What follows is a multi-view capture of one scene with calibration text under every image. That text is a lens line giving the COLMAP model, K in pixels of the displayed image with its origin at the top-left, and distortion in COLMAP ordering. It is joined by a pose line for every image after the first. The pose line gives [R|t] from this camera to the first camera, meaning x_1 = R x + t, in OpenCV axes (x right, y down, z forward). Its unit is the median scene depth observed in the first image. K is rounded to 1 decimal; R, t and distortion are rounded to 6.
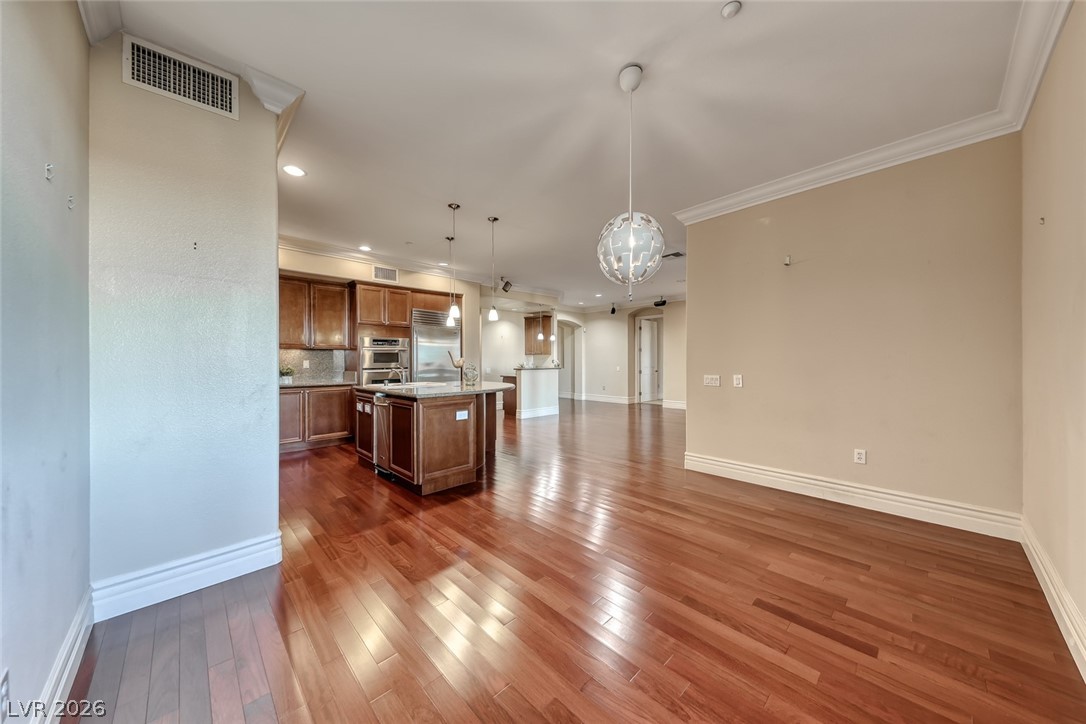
lens RADIAL K [[373.8, 0, 542.6], [0, 373.8, 363.1], [0, 0, 1]] dist [0.014511, 0.000008]
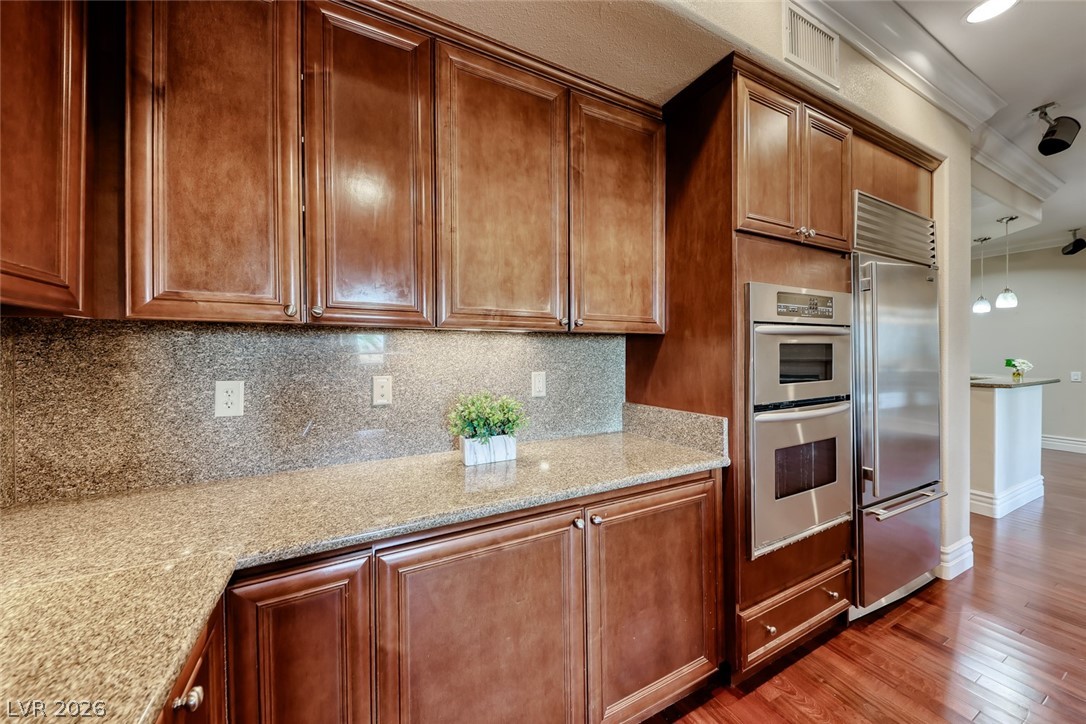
lens RADIAL K [[375.3, 0, 541.6], [0, 375.3, 359.3], [0, 0, 1]] dist [-0.002375, -0.000528]
pose [[0.958629, -0.000326, -0.284657, -0.529722], [0.003226, 0.999948, 0.009718, -0.020050], [0.284639, -0.010234, 0.958580, 0.693087]]
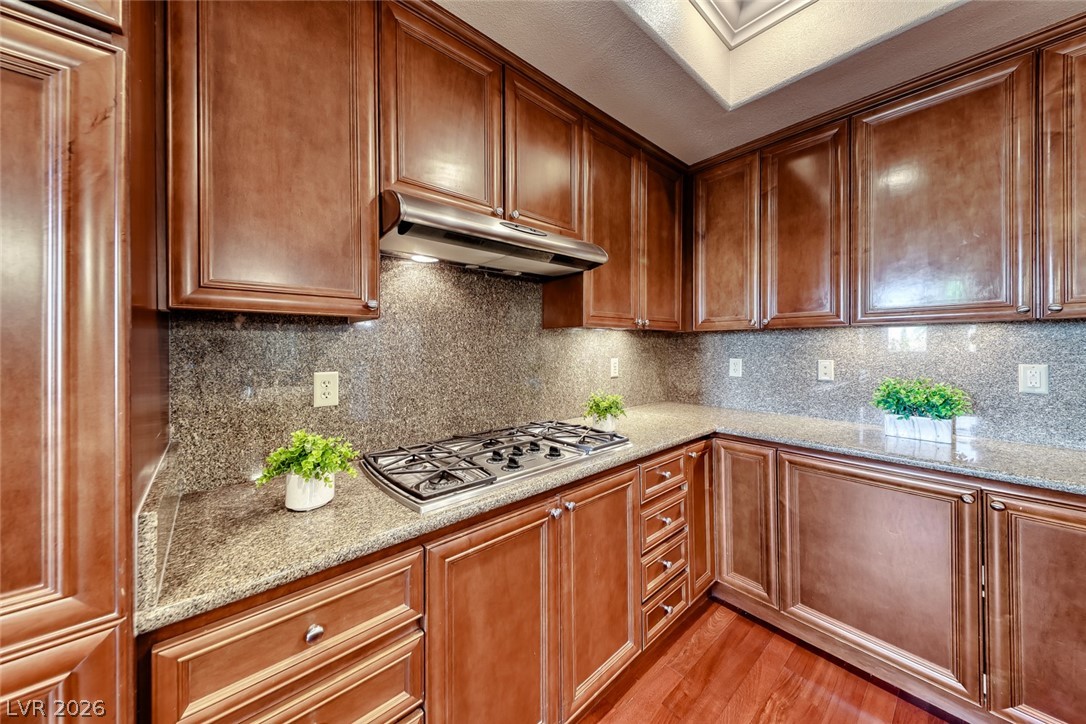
lens RADIAL K [[360.9, 0, 543.5], [0, 360.9, 347.2], [0, 0, 1]] dist [-0.001414, -0.000152]
pose [[-0.053322, 0.004138, -0.998569, -0.348060], [0.003415, 0.999986, 0.003962, -0.021221], [0.998572, -0.003199, -0.053335, 0.654656]]
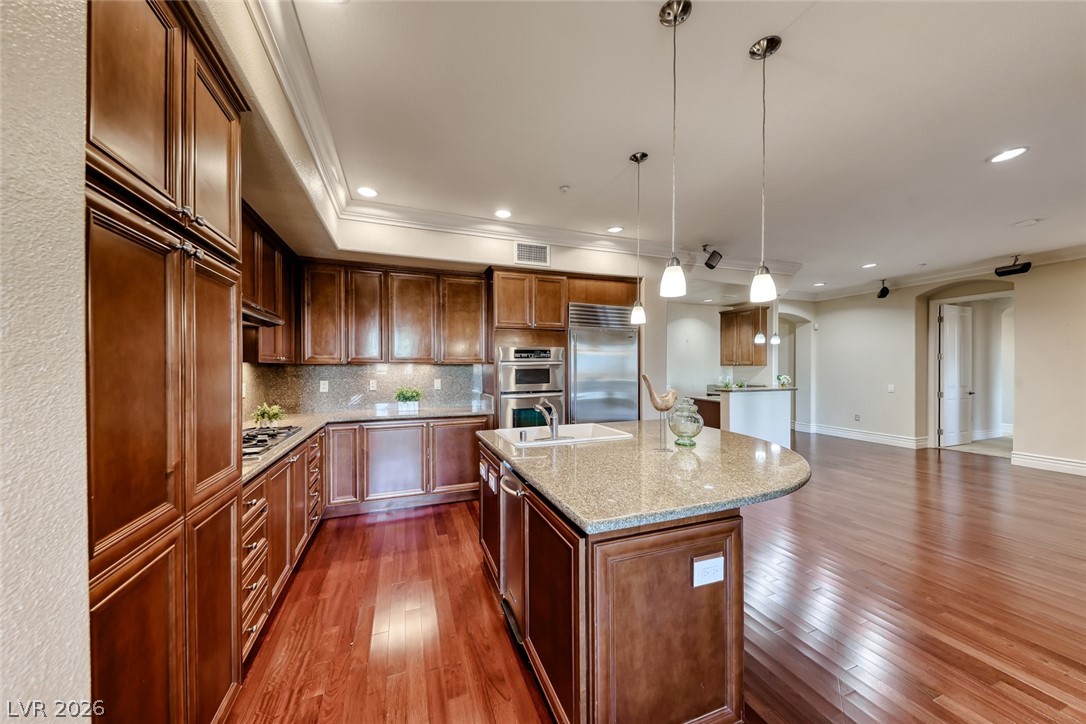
lens RADIAL K [[370.7, 0, 541.6], [0, 370.7, 368.9], [0, 0, 1]] dist [0.000629, -0.000019]
pose [[0.920004, 0.002562, -0.391901, -0.138846], [-0.001015, 0.999991, 0.004155, -0.030853], [0.391908, -0.003425, 0.919998, 0.386499]]
